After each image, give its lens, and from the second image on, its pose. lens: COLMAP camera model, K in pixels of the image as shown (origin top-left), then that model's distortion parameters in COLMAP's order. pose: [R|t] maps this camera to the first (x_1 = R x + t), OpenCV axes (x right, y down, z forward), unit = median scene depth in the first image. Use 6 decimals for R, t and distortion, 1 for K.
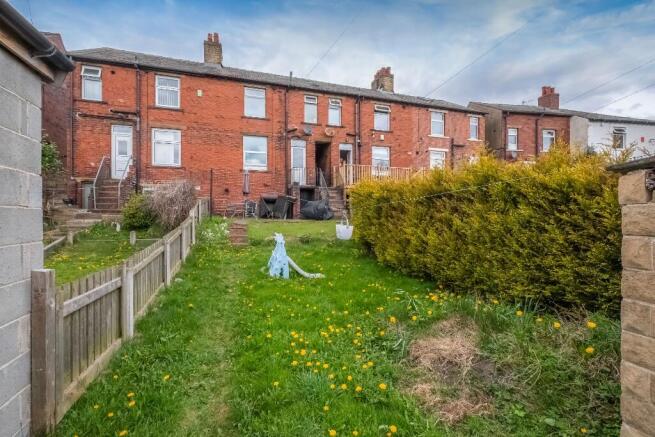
lens RADIAL K [[286.9, 0, 327.3], [0, 286.9, 219.4], [0, 0, 1]] dist [-0.001225, -0.000319]
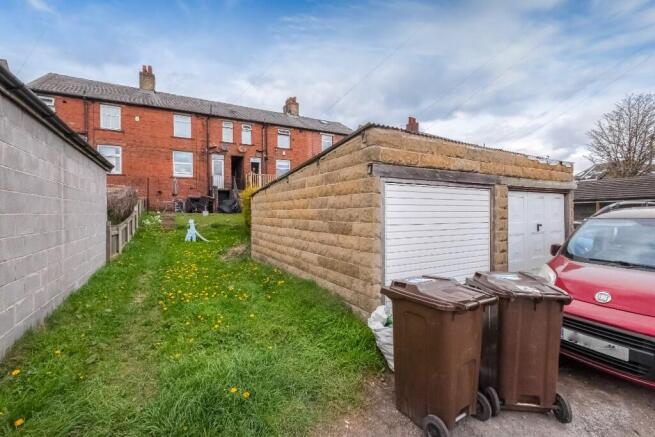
lens RADIAL K [[286.9, 0, 327.1], [0, 286.9, 212.9], [0, 0, 1]] dist [-0.001225, -0.000319]
pose [[0.981435, -0.007786, 0.191636, 0.146983], [0.010216, 0.999879, -0.011696, 0.017832], [-0.191522, 0.013436, 0.981396, -0.426718]]
